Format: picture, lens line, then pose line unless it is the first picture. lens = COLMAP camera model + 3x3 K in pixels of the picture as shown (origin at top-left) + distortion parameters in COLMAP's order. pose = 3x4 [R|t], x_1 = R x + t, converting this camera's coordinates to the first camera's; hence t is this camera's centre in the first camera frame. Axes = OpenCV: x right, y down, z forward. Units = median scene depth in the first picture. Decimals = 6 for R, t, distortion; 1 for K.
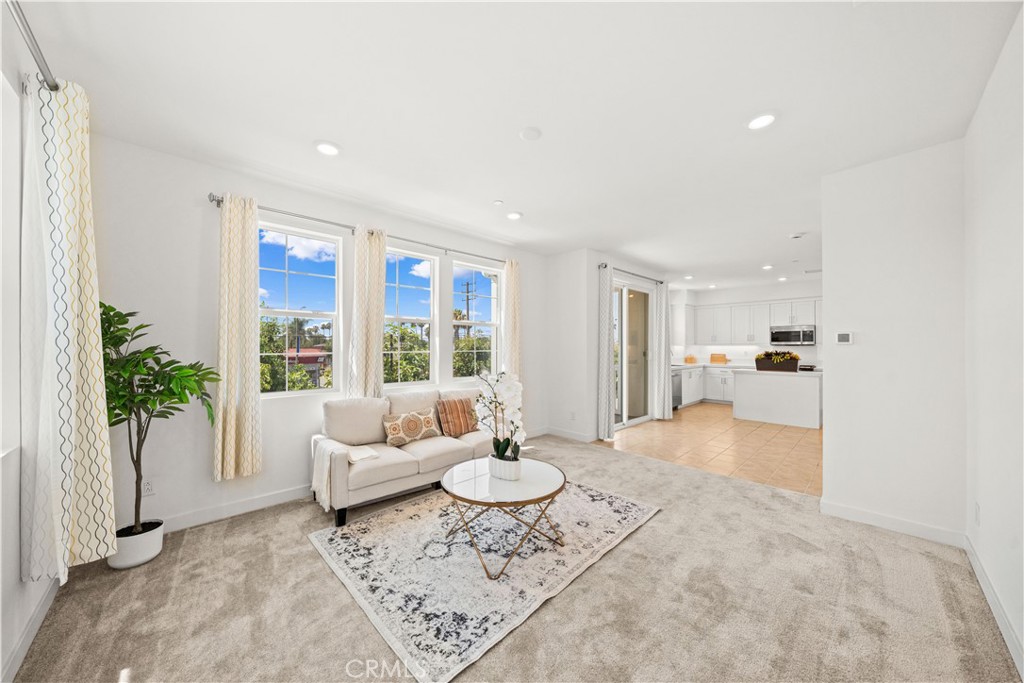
lens RADIAL K [[347.6, 0, 510.5], [0, 347.6, 341.7], [0, 0, 1]] dist [-0.004806, 0.000073]
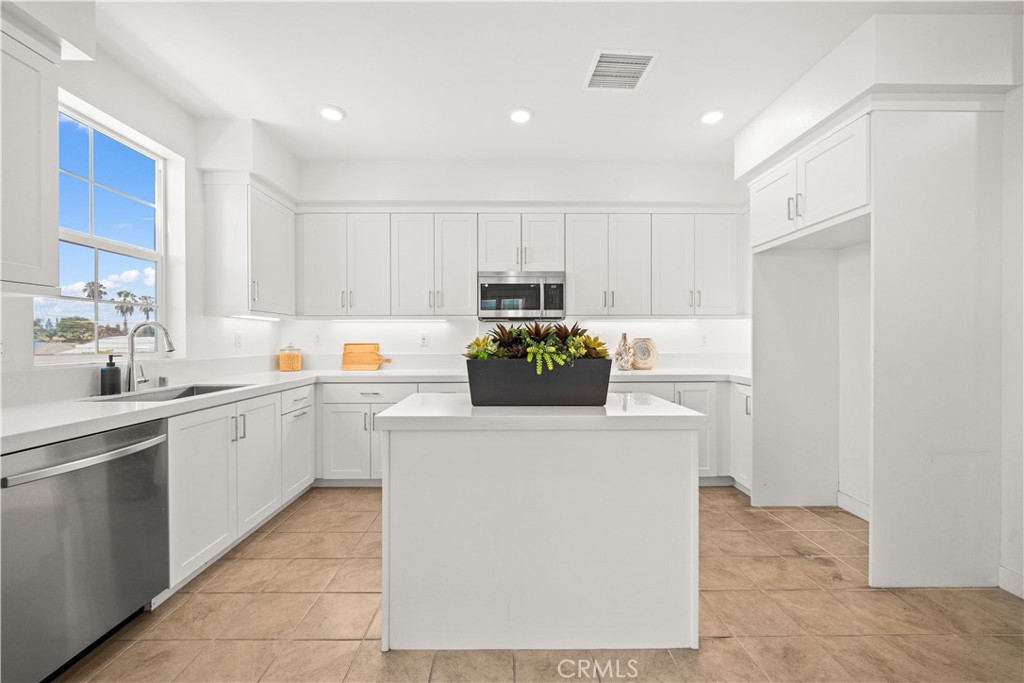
lens RADIAL K [[403.4, 0, 509.6], [0, 403.4, 341.6], [0, 0, 1]] dist [-0.007185, 0.000441]
pose [[0.680089, -0.006750, 0.733099, 1.117934], [-0.007998, 0.999830, 0.016626, 0.071811], [-0.733086, -0.017170, 0.679919, 1.689022]]
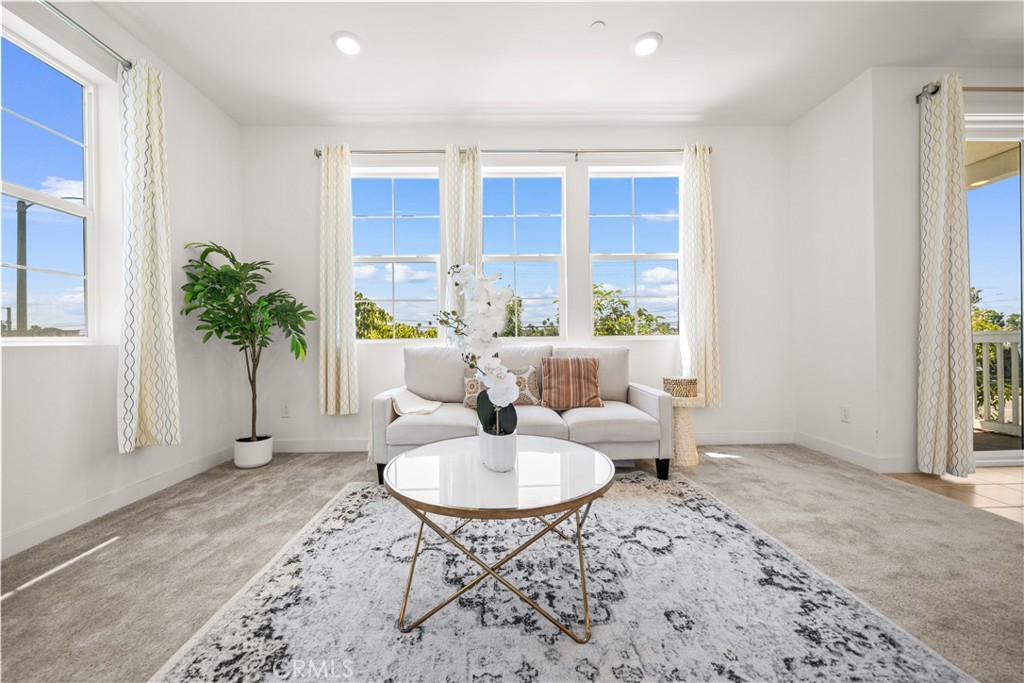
lens RADIAL K [[379.2, 0, 509.6], [0, 379.2, 337.5], [0, 0, 1]] dist [-0.005453, 0.000148]
pose [[0.738325, -0.013357, -0.674313, 0.312588], [0.022823, 0.999726, 0.005187, 0.142239], [0.674059, -0.019219, 0.738427, 0.436959]]
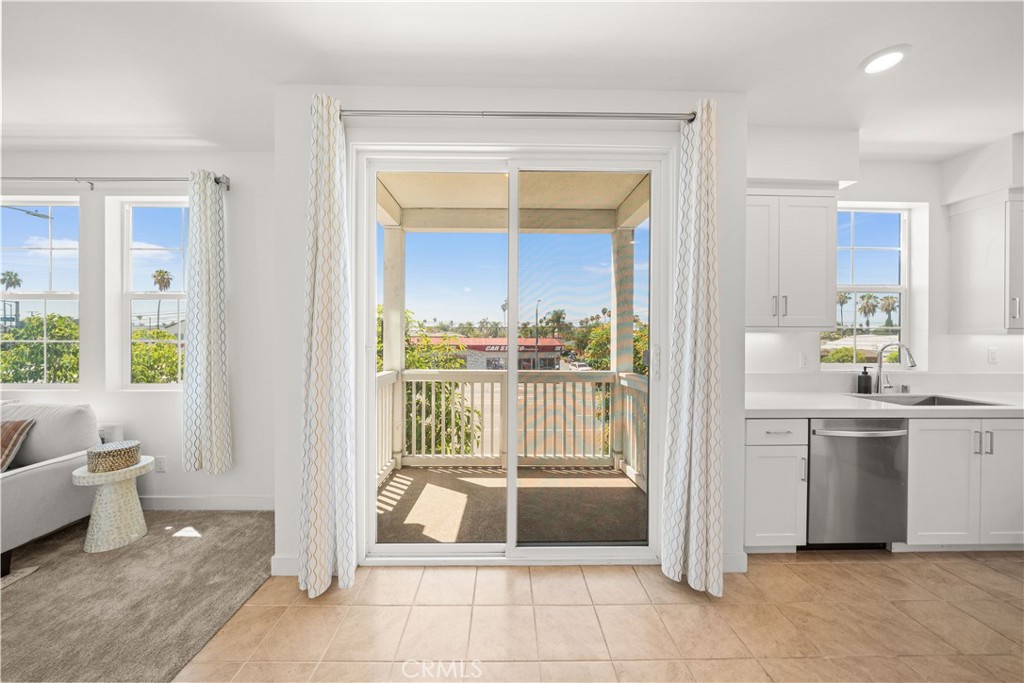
lens RADIAL K [[347.6, 0, 510.3], [0, 347.6, 336.7], [0, 0, 1]] dist [-0.004806, 0.000073]
pose [[0.736691, 0.005140, -0.676210, 1.086849], [0.004914, 0.999904, 0.012953, 0.020705], [0.676211, -0.012865, 0.736595, 1.410558]]
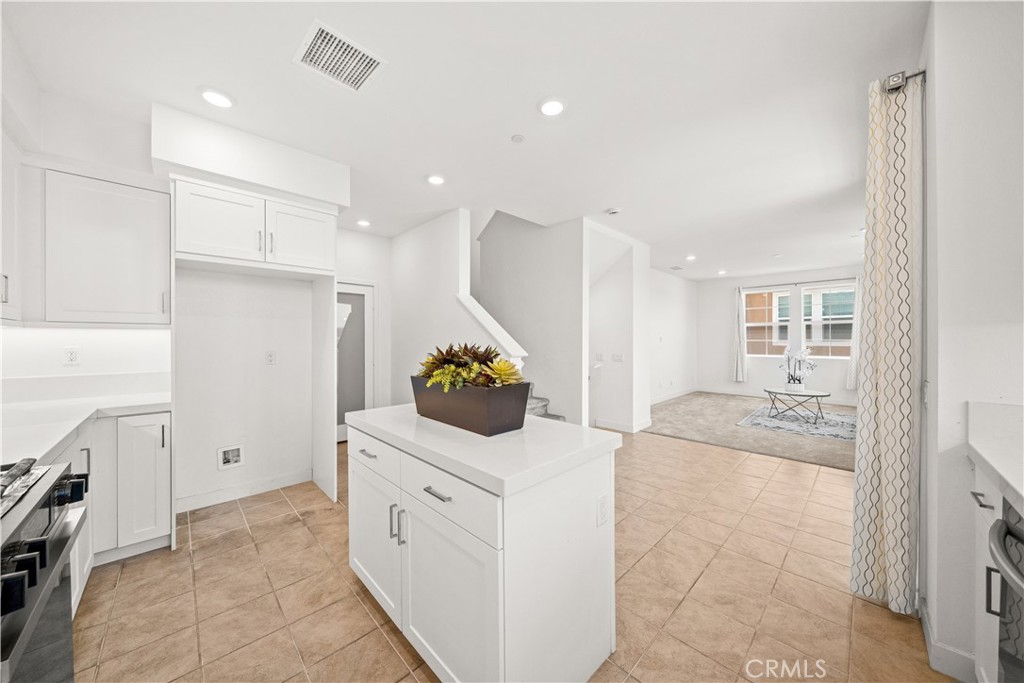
lens RADIAL K [[347.6, 0, 511.3], [0, 347.6, 341.4], [0, 0, 1]] dist [-0.004806, 0.000073]
pose [[-0.999874, -0.002829, -0.015596, 1.536724], [-0.002668, 0.999943, -0.010334, 0.050805], [0.015624, -0.010291, -0.999825, 2.649083]]
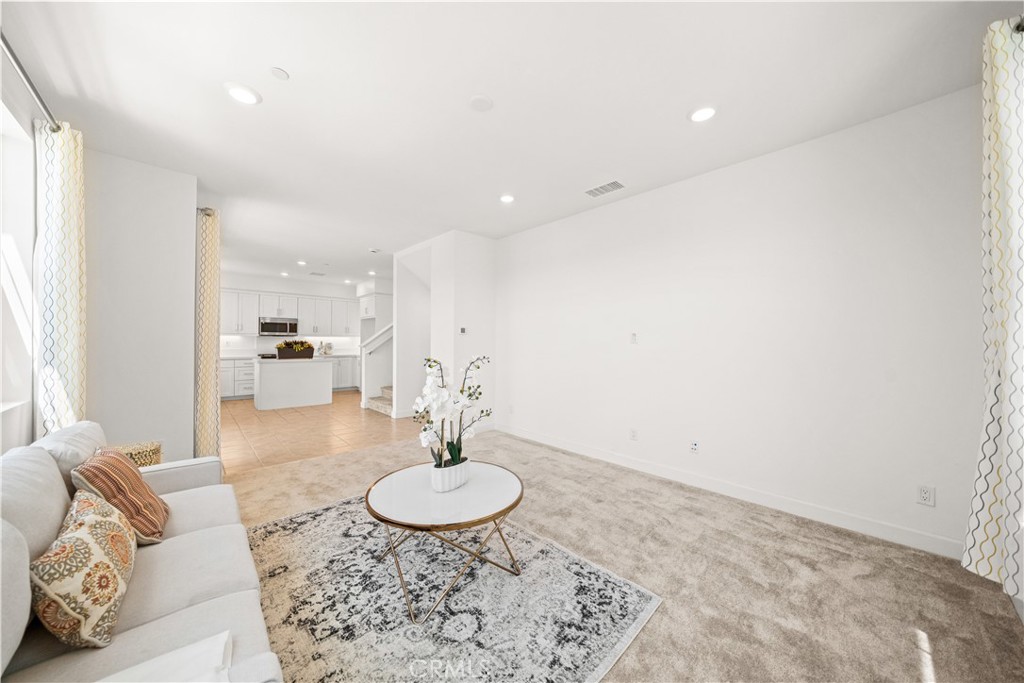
lens RADIAL K [[347.6, 0, 506.4], [0, 347.6, 343.7], [0, 0, 1]] dist [-0.004806, 0.000073]
pose [[0.017933, -0.005015, 0.999827, -0.637016], [-0.021037, 0.999764, 0.005392, 0.035624], [-0.999618, -0.021130, 0.017824, 0.661556]]
